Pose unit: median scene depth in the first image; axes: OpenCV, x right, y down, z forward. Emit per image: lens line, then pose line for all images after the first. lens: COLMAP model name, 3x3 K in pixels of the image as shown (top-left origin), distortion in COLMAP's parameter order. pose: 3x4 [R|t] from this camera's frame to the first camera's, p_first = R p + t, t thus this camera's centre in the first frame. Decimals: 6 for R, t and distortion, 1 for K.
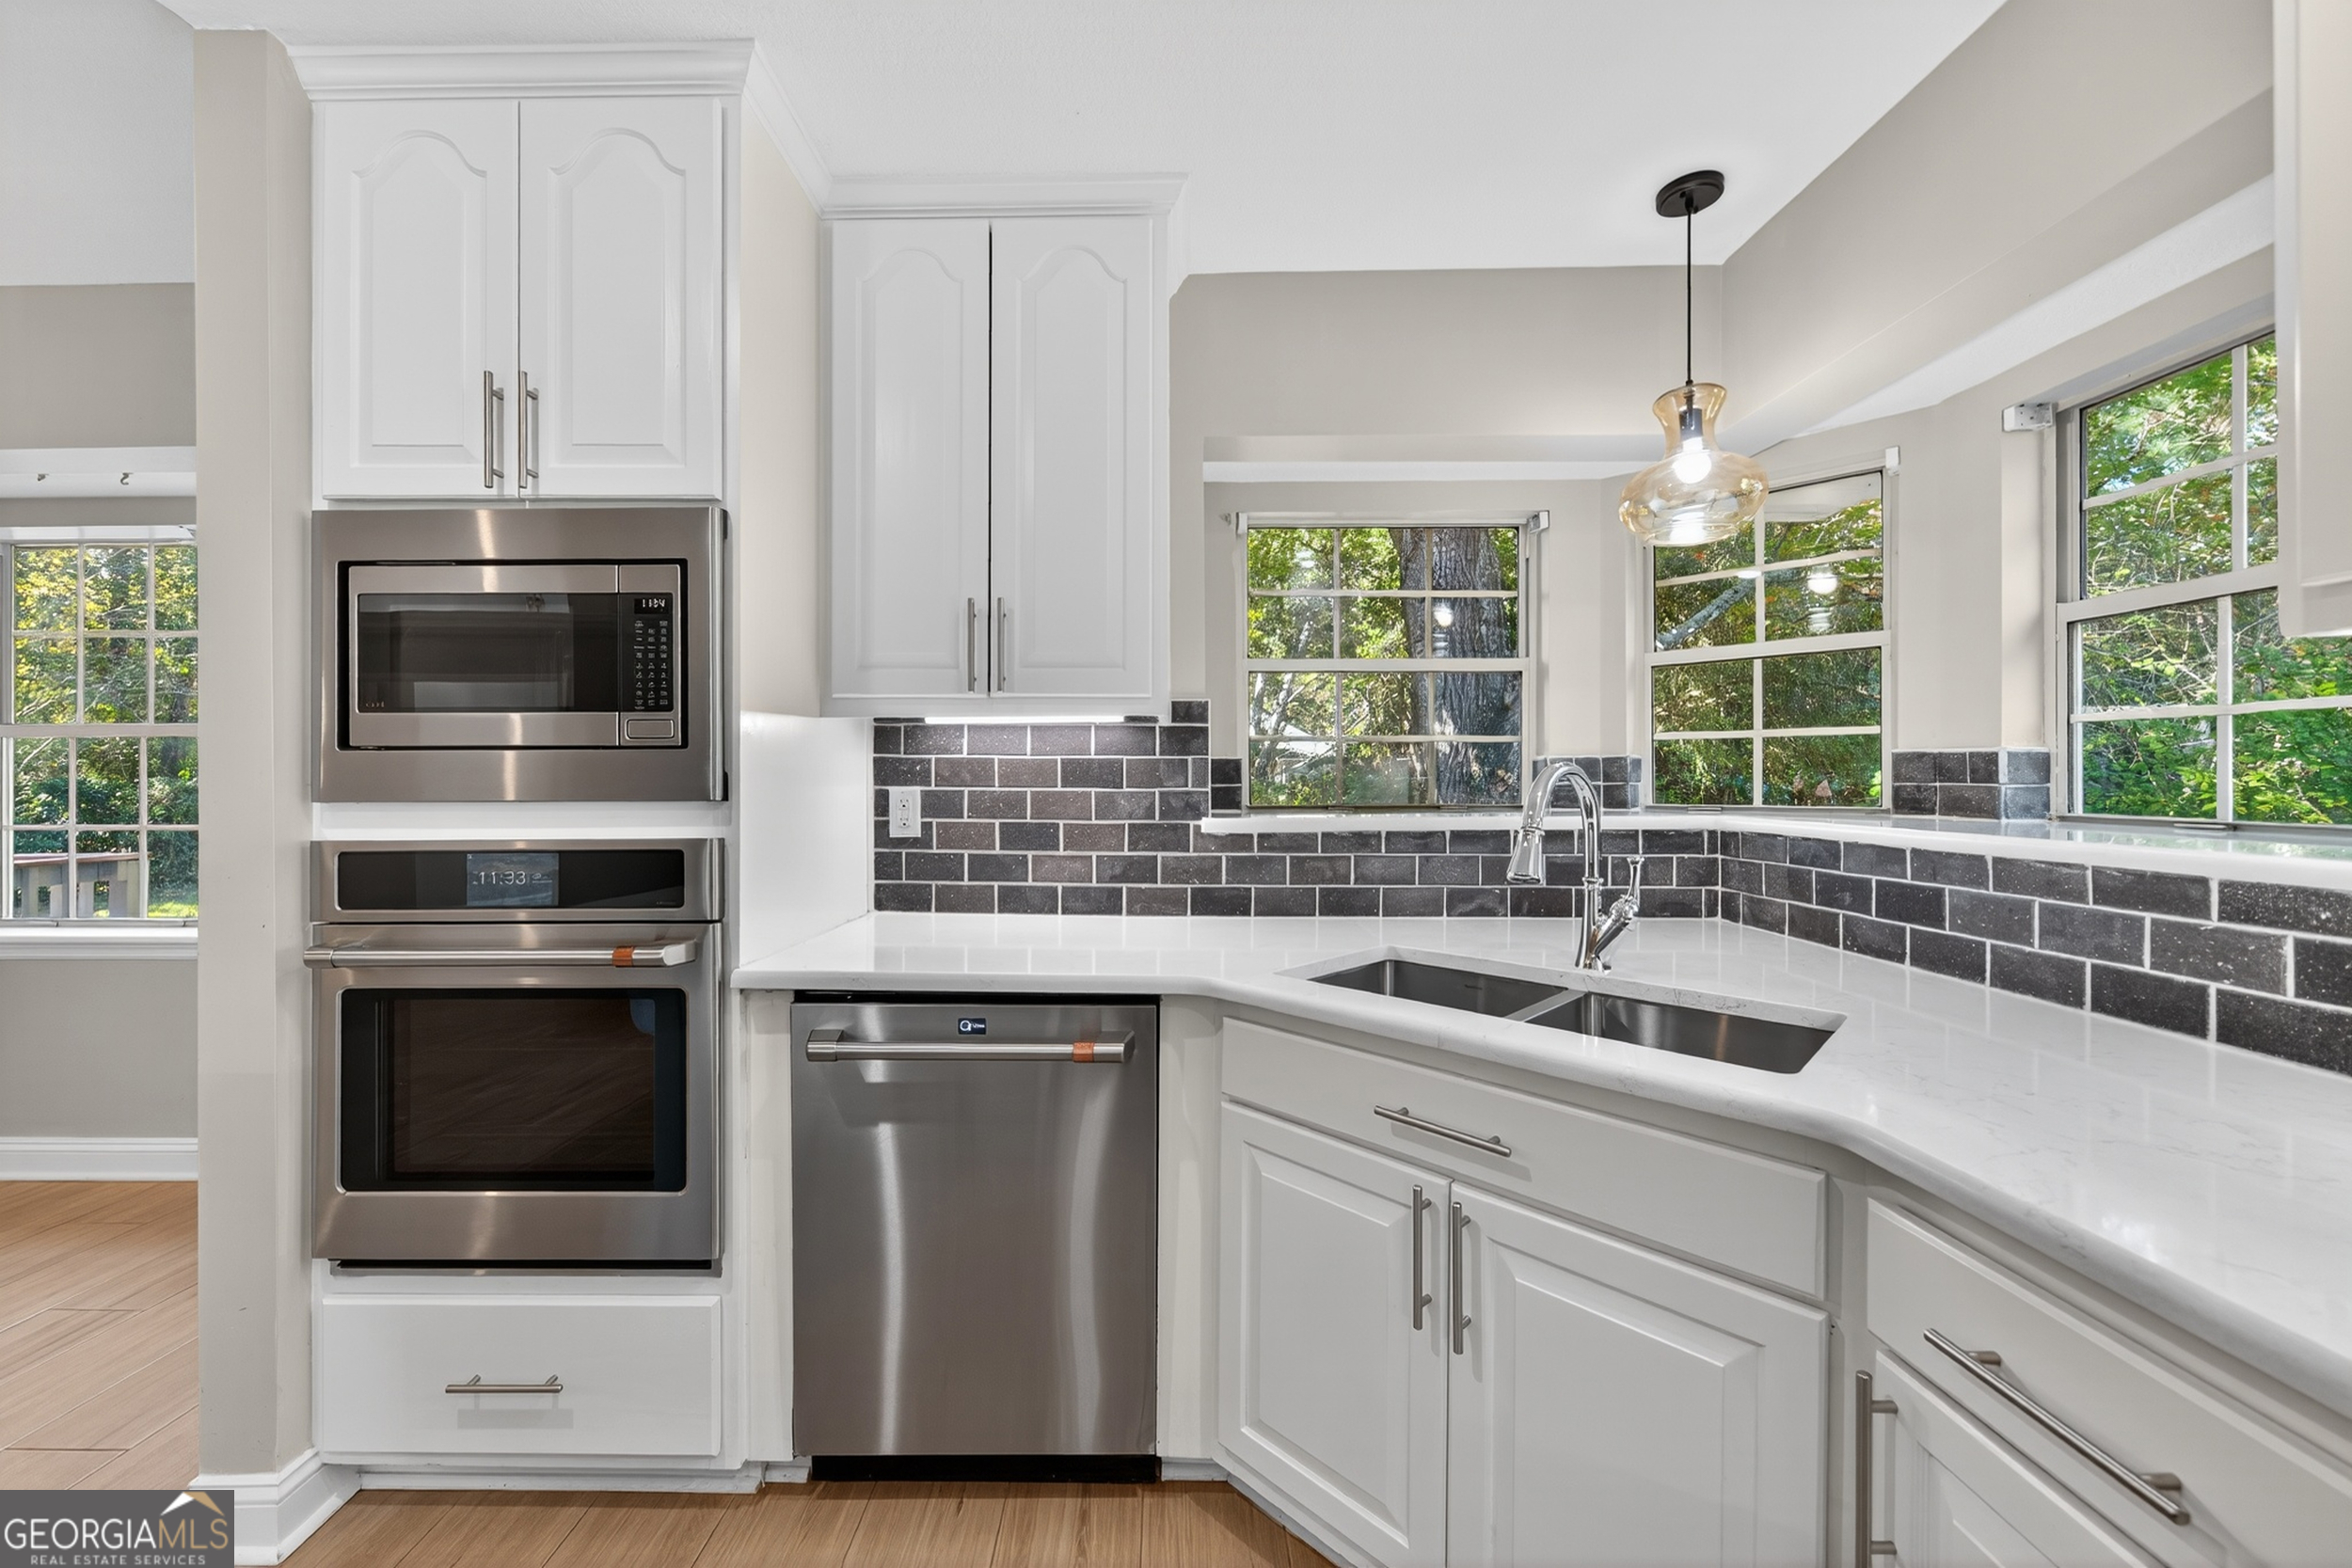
lens RADIAL K [[899.9, 0, 1143.8], [0, 899.9, 778.7], [0, 0, 1]] dist [0.000067, 0.000023]
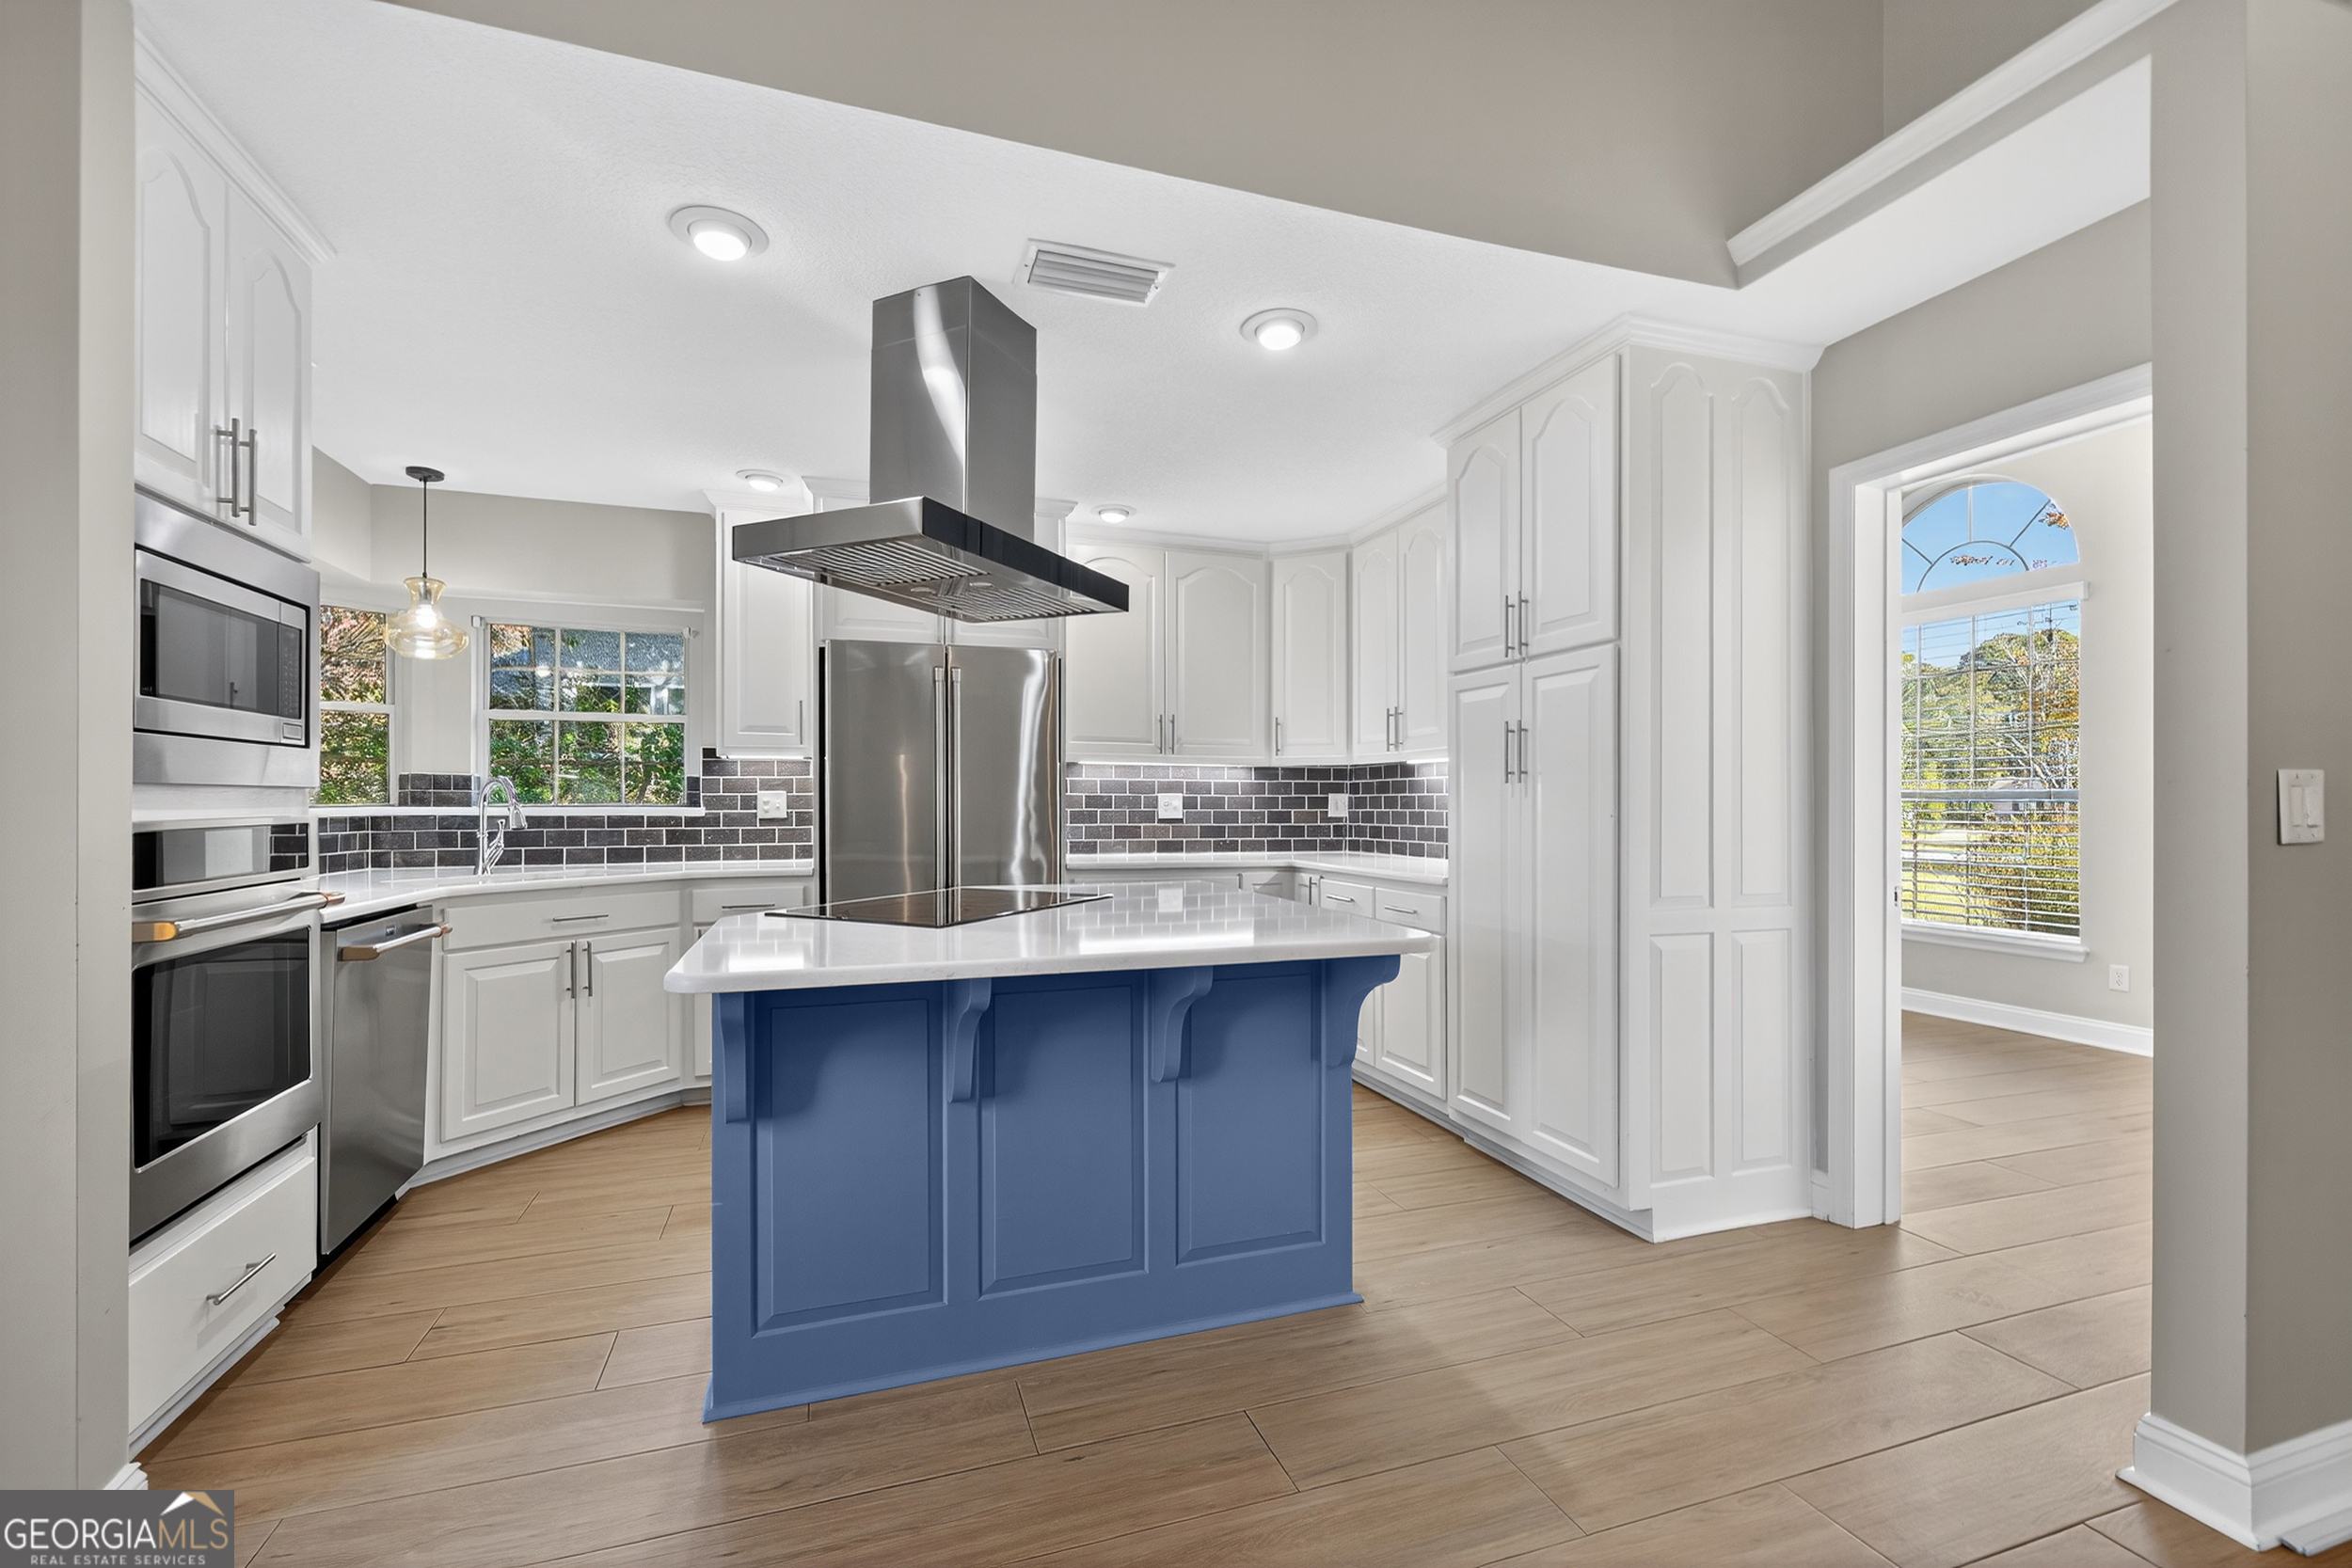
lens RADIAL K [[972.3, 0, 1161.1], [0, 972.3, 796.2], [0, 0, 1]] dist [-0.025492, -0.000027]
pose [[-0.336439, 0.006981, 0.941679, -1.638532], [0.001023, 0.999975, -0.007048, 0.035038], [-0.941705, -0.001408, -0.336438, 0.206821]]
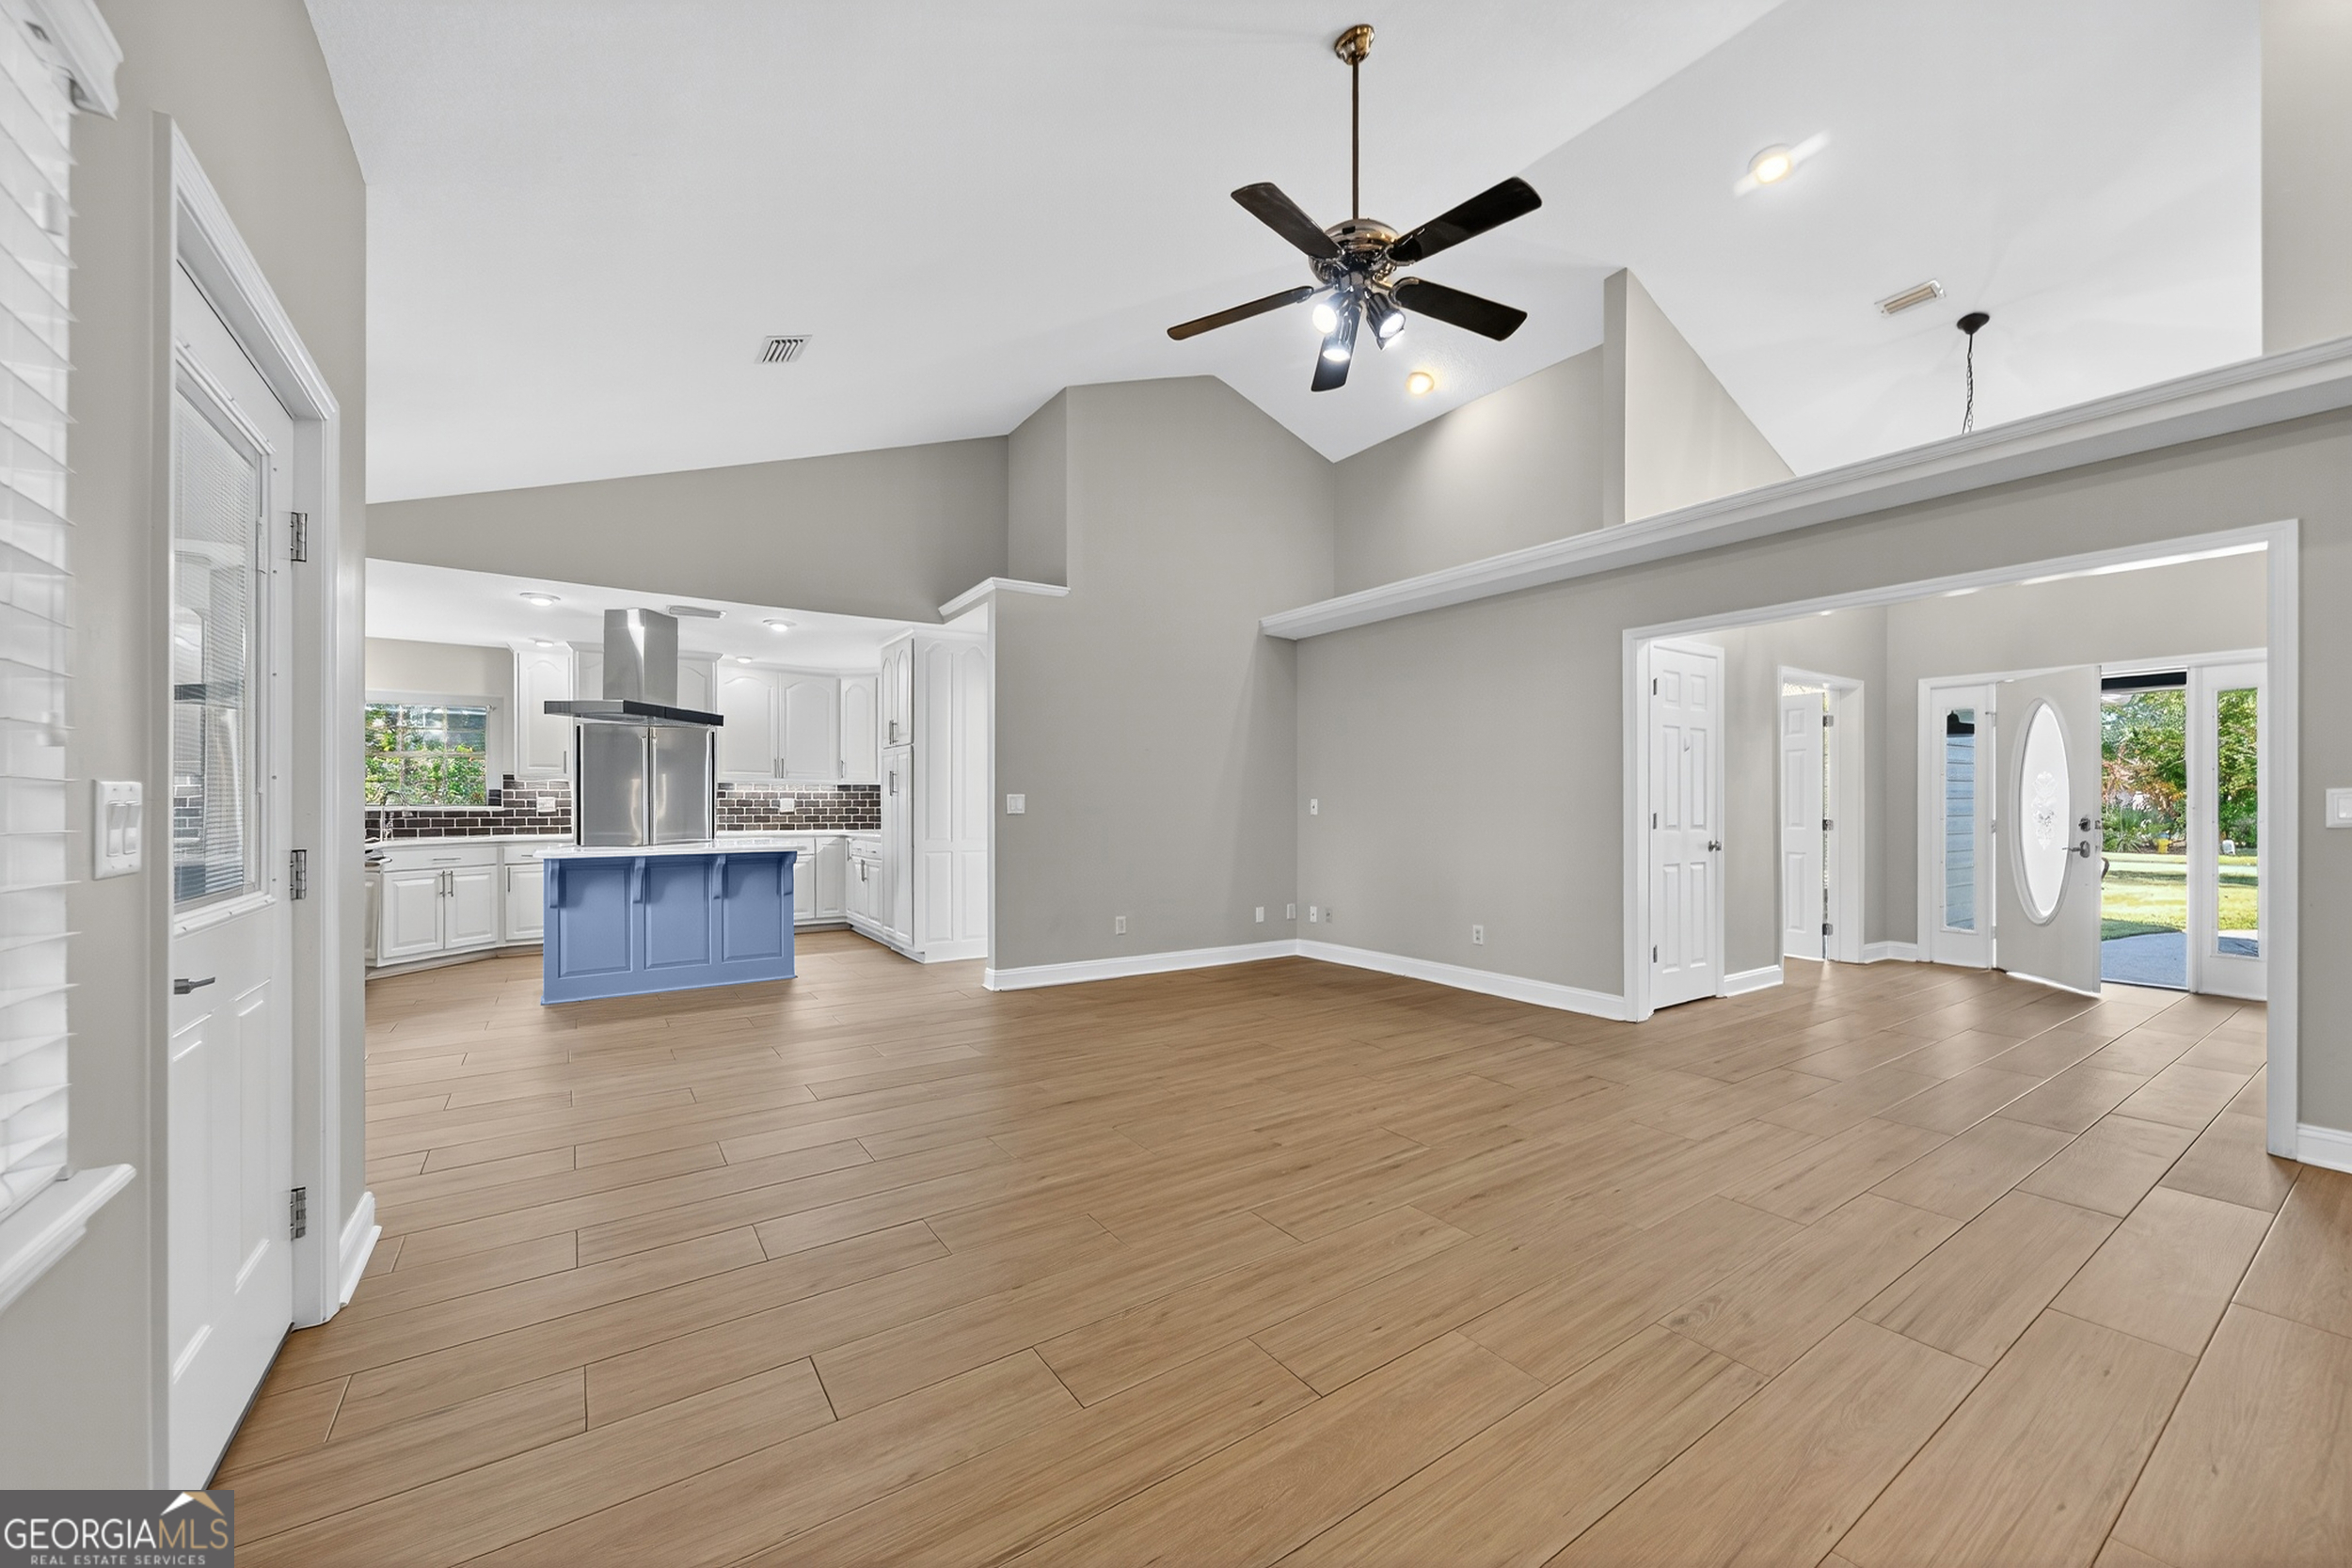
lens RADIAL K [[868.3, 0, 1146.4], [0, 868.3, 801.1], [0, 0, 1]] dist [0.001043, -0.000038]
pose [[-0.567142, 0.003233, 0.823614, -3.650991], [0.001608, 0.999995, -0.002818, 0.036991], [-0.823618, -0.000274, -0.567144, 0.288346]]
